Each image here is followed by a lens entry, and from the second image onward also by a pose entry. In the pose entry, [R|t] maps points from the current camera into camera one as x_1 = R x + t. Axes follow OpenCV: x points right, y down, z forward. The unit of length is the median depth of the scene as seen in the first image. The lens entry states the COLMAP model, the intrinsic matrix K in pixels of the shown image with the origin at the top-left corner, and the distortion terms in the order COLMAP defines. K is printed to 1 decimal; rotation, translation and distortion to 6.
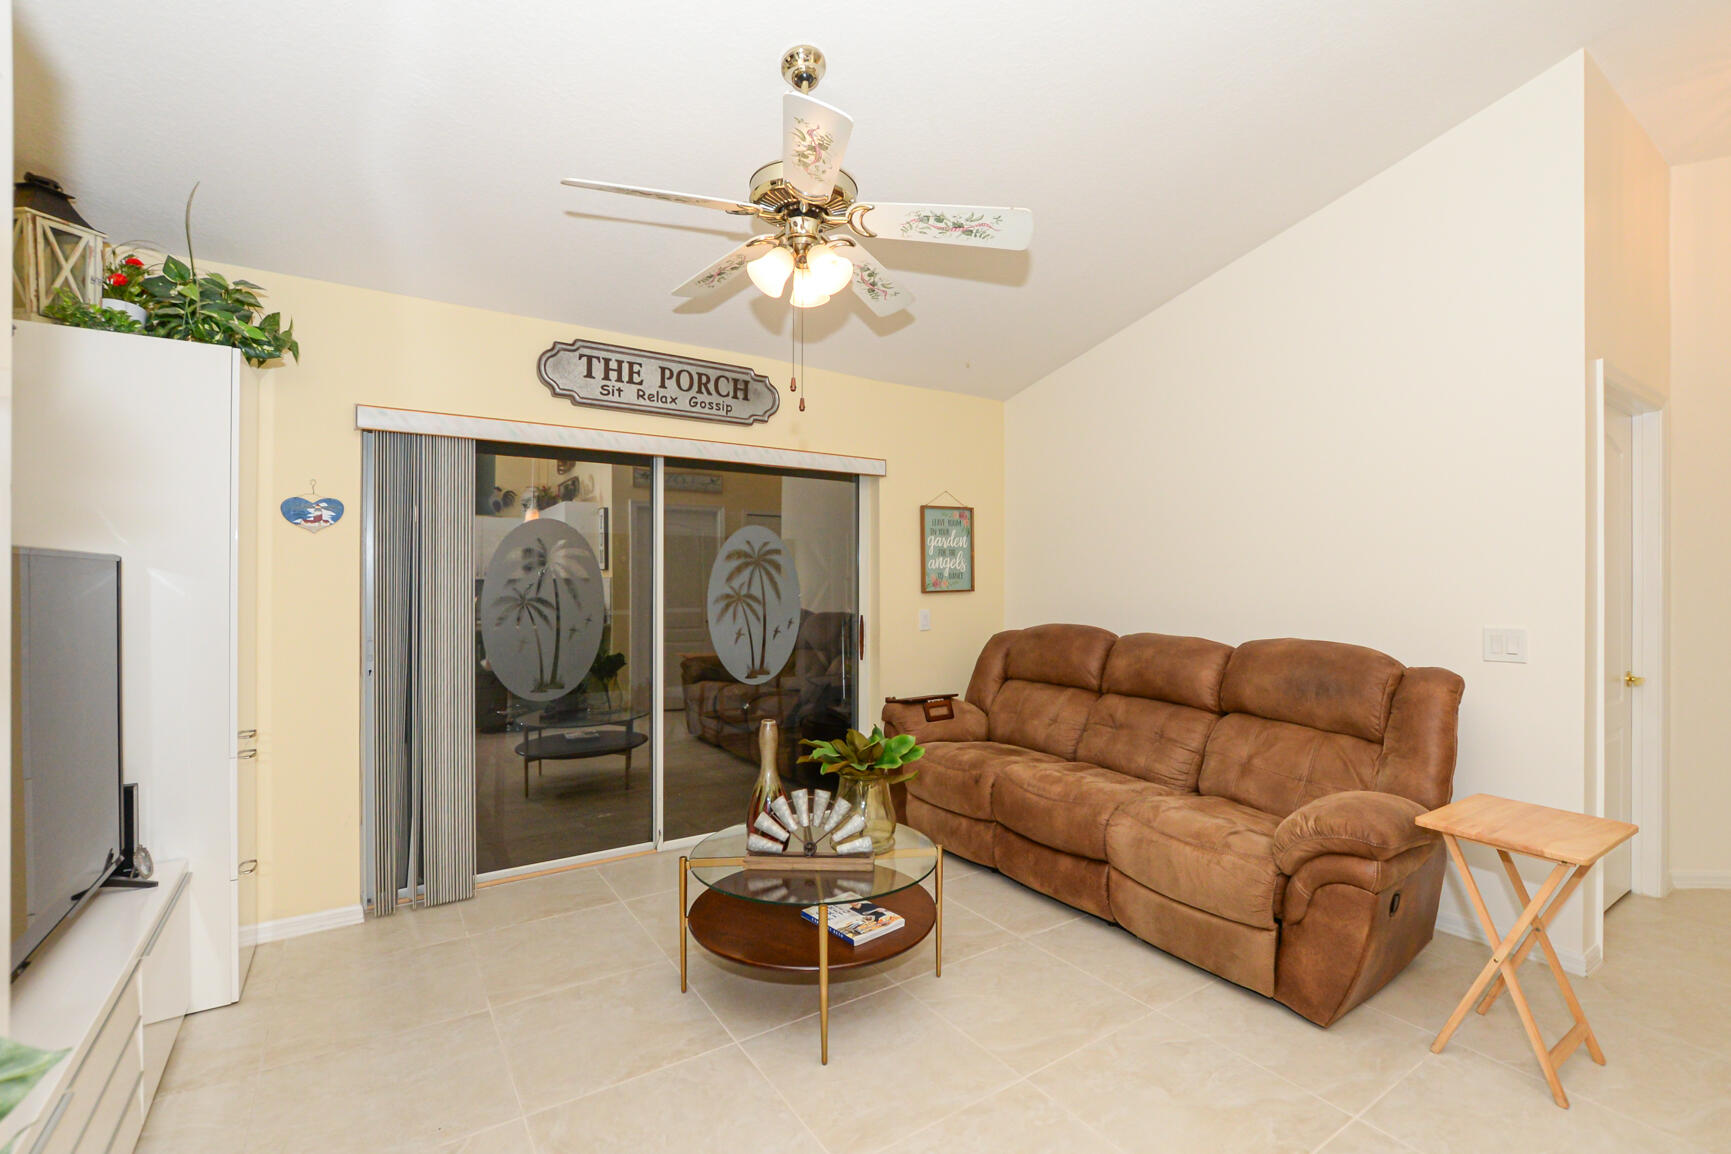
lens RADIAL K [[759.3, 0, 874.4], [0, 759.3, 575.2], [0, 0, 1]] dist [-0.018823, 0.000207]
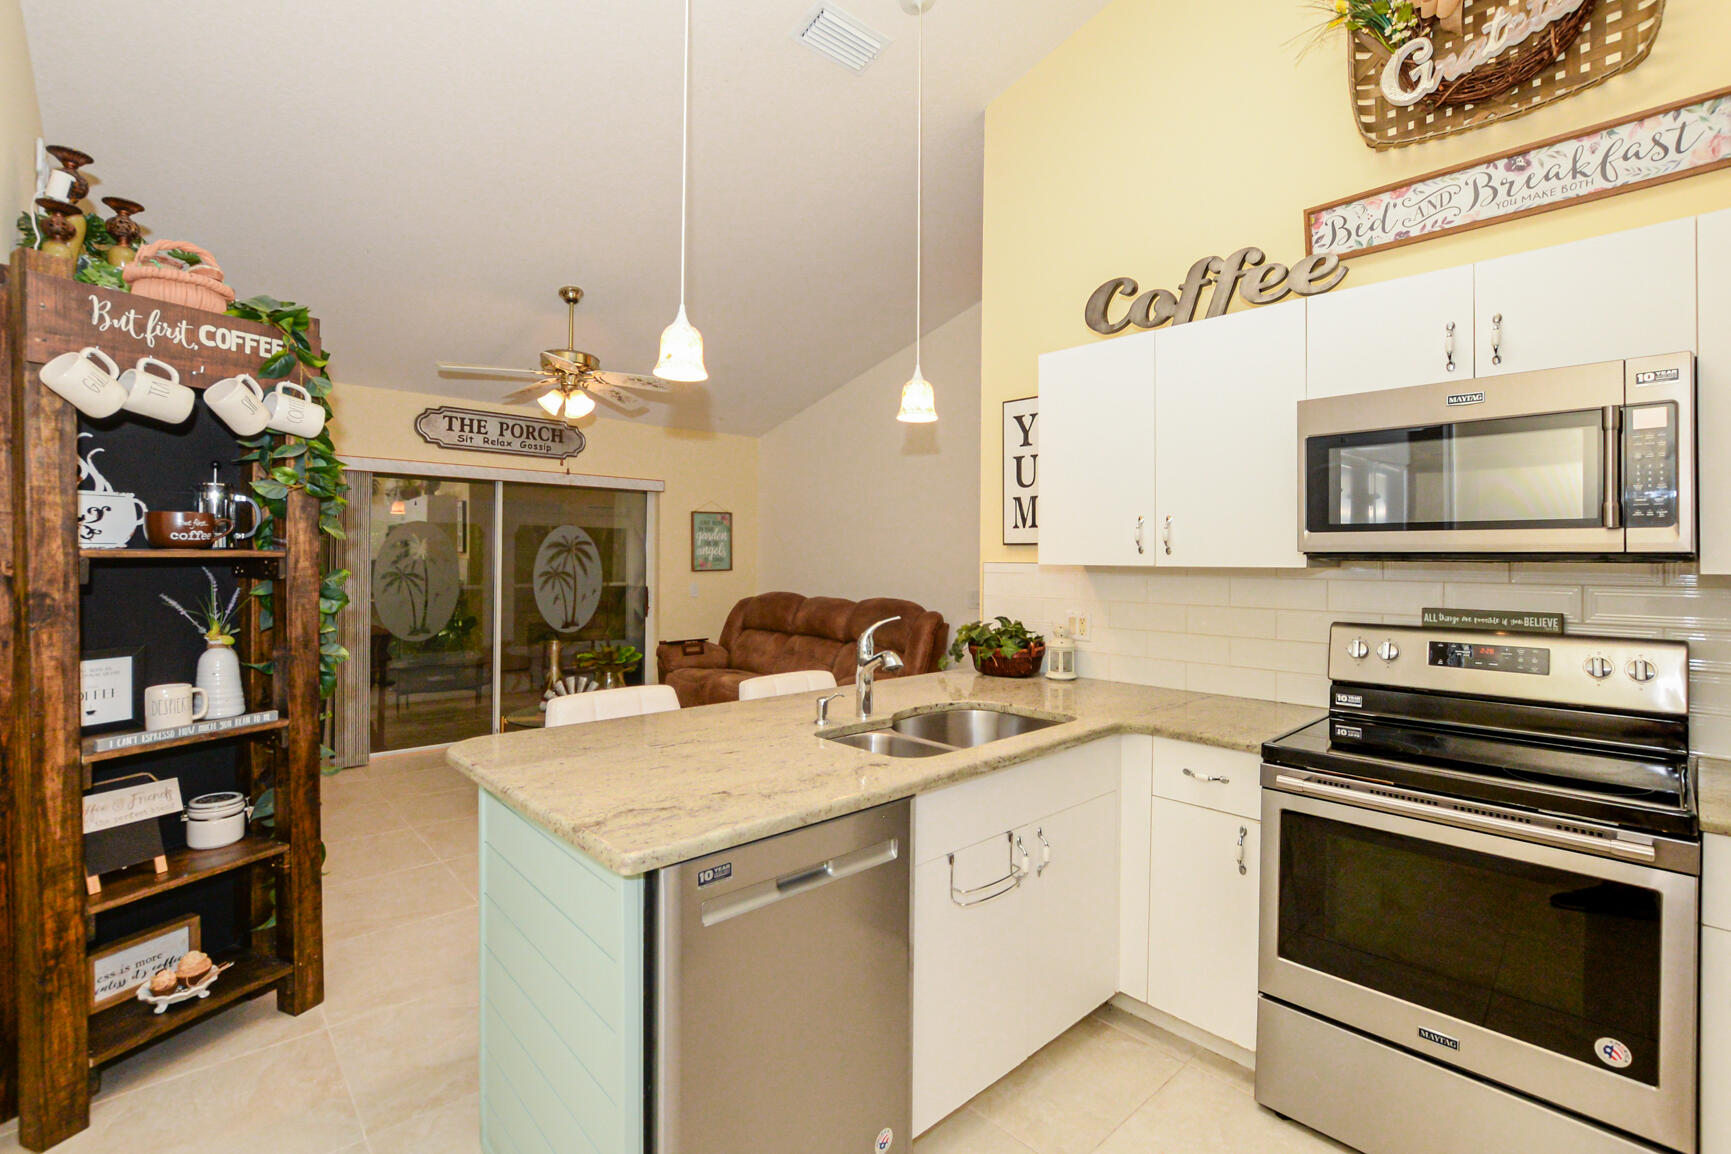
lens RADIAL K [[759.3, 0, 868.3], [0, 759.3, 555.1], [0, 0, 1]] dist [-0.018823, 0.000207]
pose [[0.989143, 0.007335, 0.146771, 0.212261], [-0.007133, 0.999973, -0.001901, -0.008789], [-0.146781, 0.000833, 0.989169, -0.567430]]
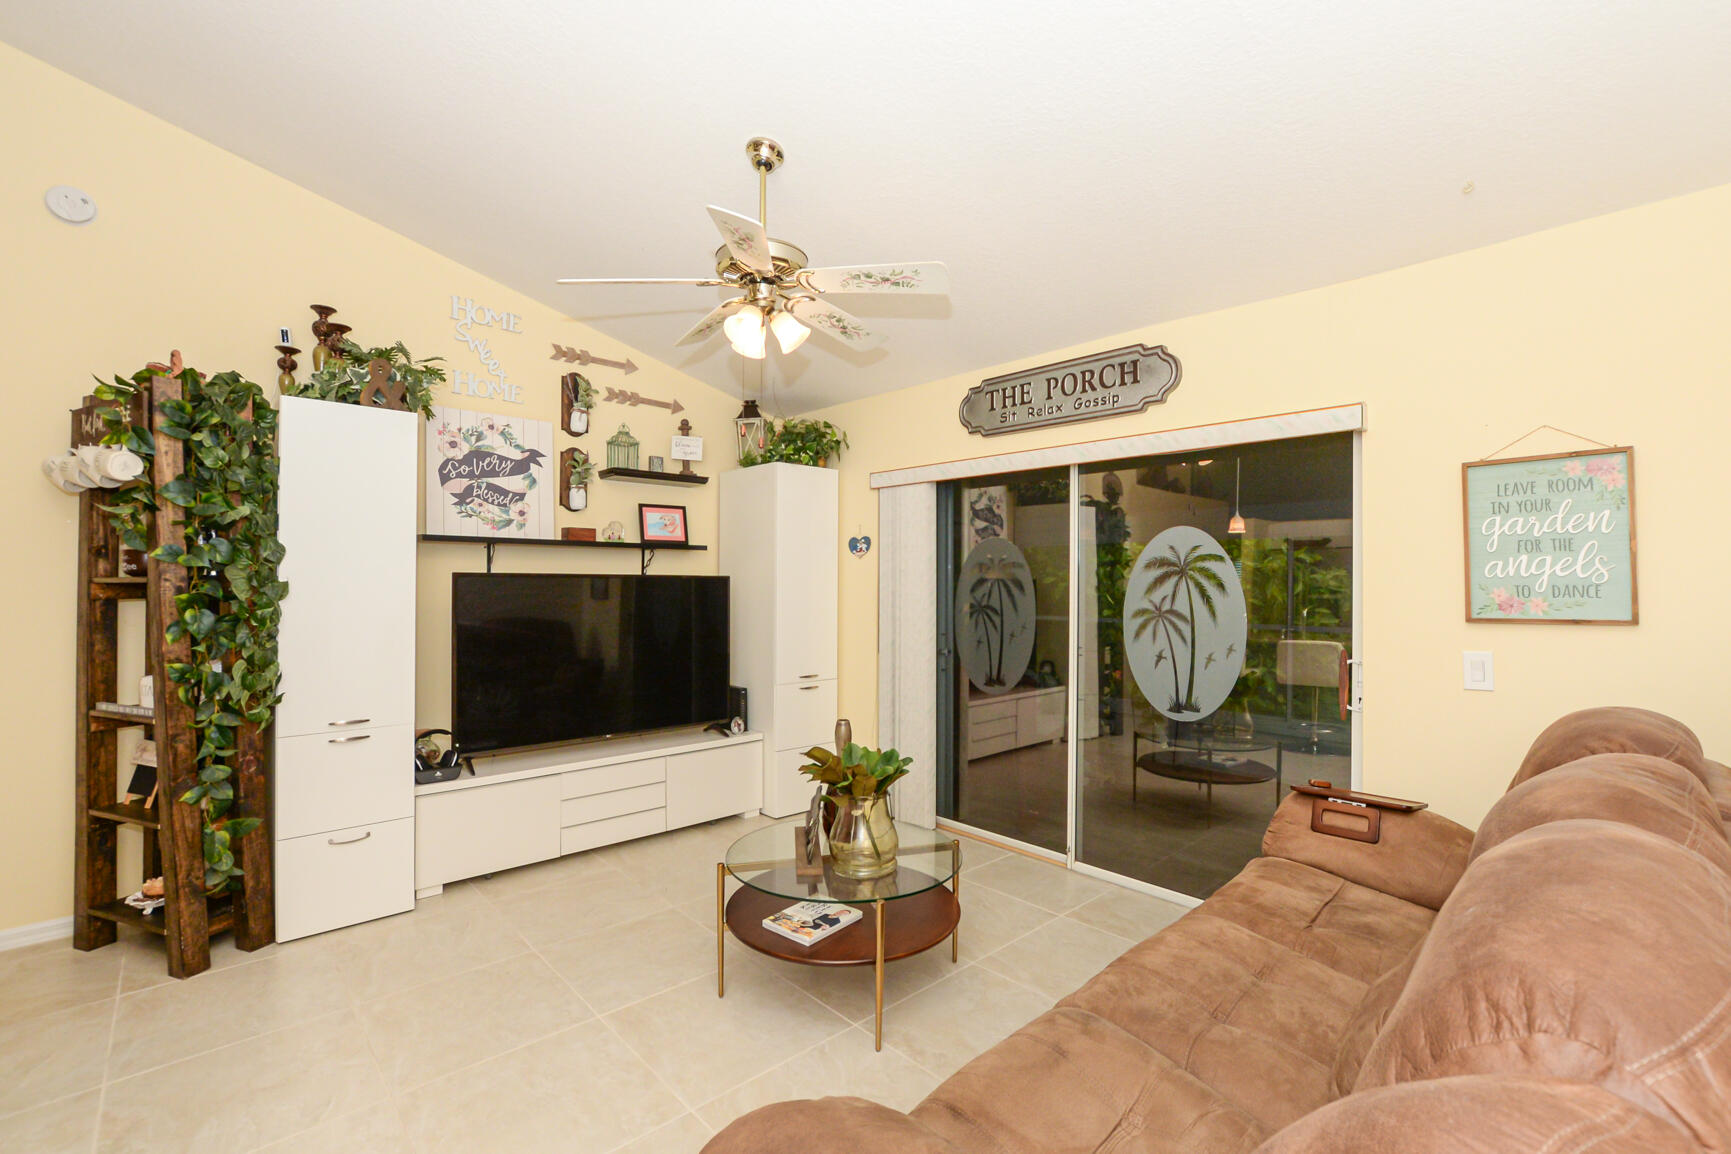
lens RADIAL K [[759.3, 0, 855.5], [0, 759.3, 576.2], [0, 0, 1]] dist [-0.018823, 0.000207]
pose [[0.147076, -0.005803, -0.989108, 0.618556], [0.000140, 0.999983, -0.005846, -0.007324], [0.989125, 0.000721, 0.147075, 0.553453]]
